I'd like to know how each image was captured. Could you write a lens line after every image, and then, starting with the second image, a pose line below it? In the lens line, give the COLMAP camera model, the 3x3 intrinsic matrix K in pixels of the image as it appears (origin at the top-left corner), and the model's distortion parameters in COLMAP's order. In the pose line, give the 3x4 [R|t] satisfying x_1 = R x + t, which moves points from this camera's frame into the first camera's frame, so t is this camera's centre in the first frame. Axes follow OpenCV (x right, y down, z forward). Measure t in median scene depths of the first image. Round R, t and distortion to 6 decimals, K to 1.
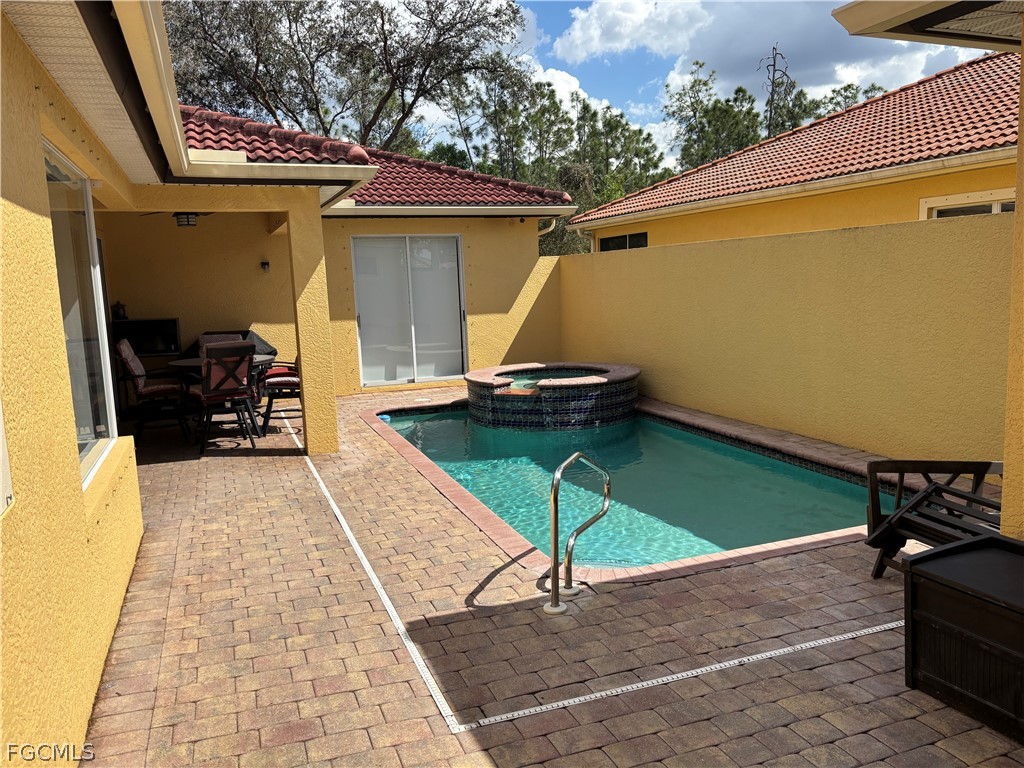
lens RADIAL K [[777.2, 0, 511.5], [0, 777.2, 378.0], [0, 0, 1]] dist [0.041773, -0.056794]
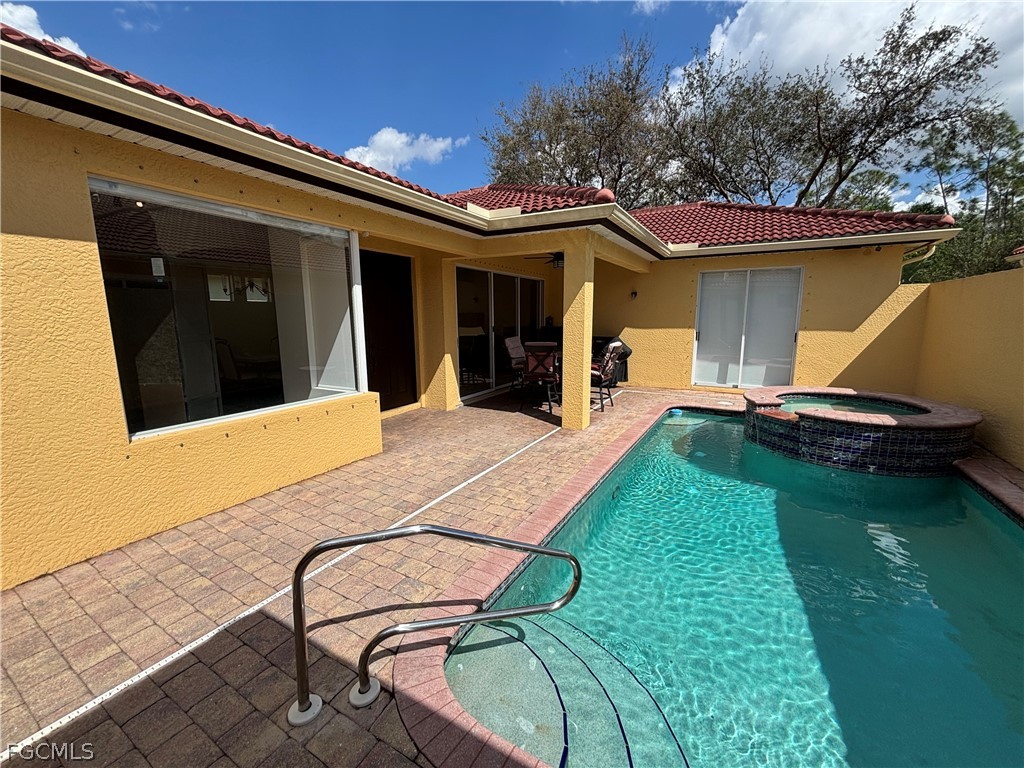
lens RADIAL K [[411.9, 0, 513.4], [0, 411.9, 382.2], [0, 0, 1]] dist [0.005153, -0.001455]
pose [[0.636188, 0.154458, -0.755915, 0.218993], [-0.118434, 0.987694, 0.102143, -0.044300], [0.762390, 0.024544, 0.646653, 0.438224]]
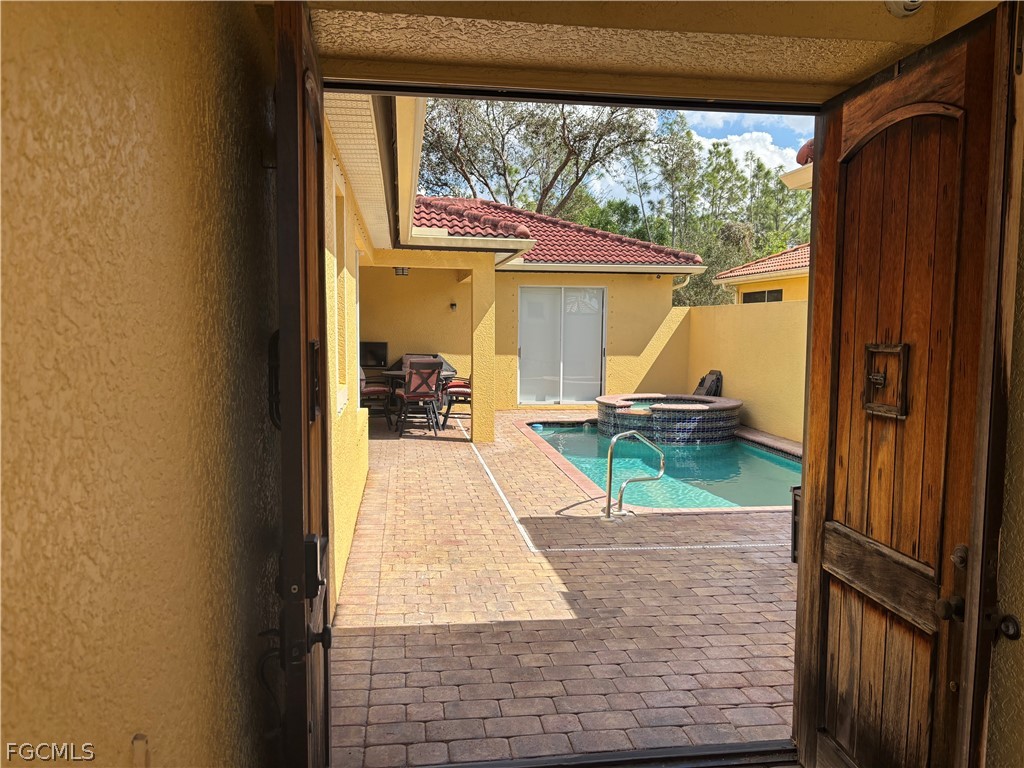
lens RADIAL K [[777.2, 0, 513.1], [0, 777.2, 382.6], [0, 0, 1]] dist [0.041773, -0.056794]
pose [[0.974412, 0.061928, -0.216071, 0.097810], [-0.073229, 0.996313, -0.044687, 0.046969], [0.212507, 0.059366, 0.975354, -0.328217]]
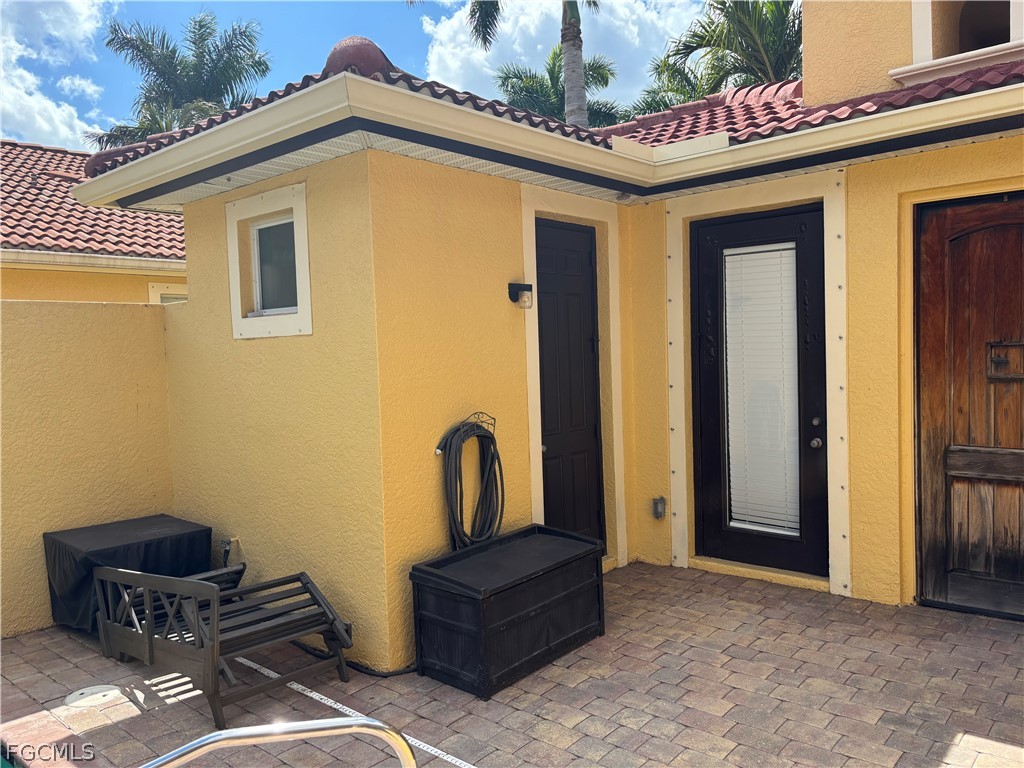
lens RADIAL K [[777.2, 0, 505.2], [0, 777.2, 390.5], [0, 0, 1]] dist [0.041773, -0.056794]
pose [[-0.464506, 0.006330, 0.885547, -0.206327], [0.162216, 0.983663, 0.078057, -0.055304], [-0.870586, 0.179908, -0.457944, 0.553314]]
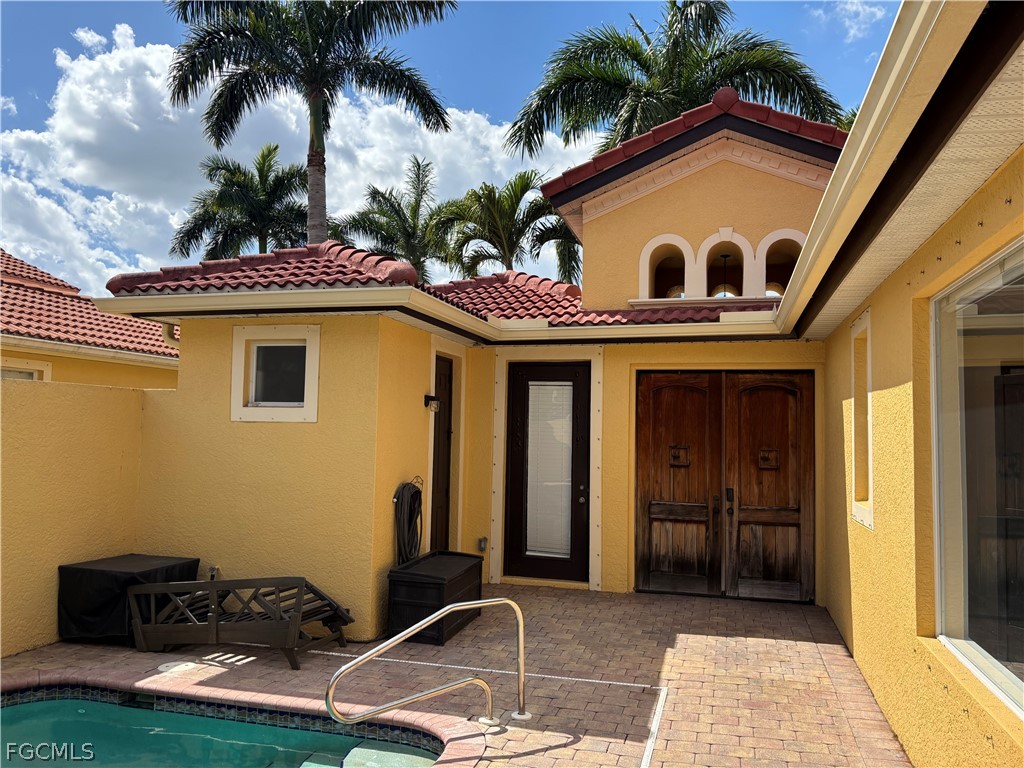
lens RADIAL K [[777.2, 0, 513.5], [0, 777.2, 381.7], [0, 0, 1]] dist [0.041773, -0.056794]
pose [[-0.807806, 0.061189, 0.586264, -0.319584], [0.086740, 0.996110, 0.015553, -0.108647], [-0.583031, 0.063416, -0.809971, 0.947557]]
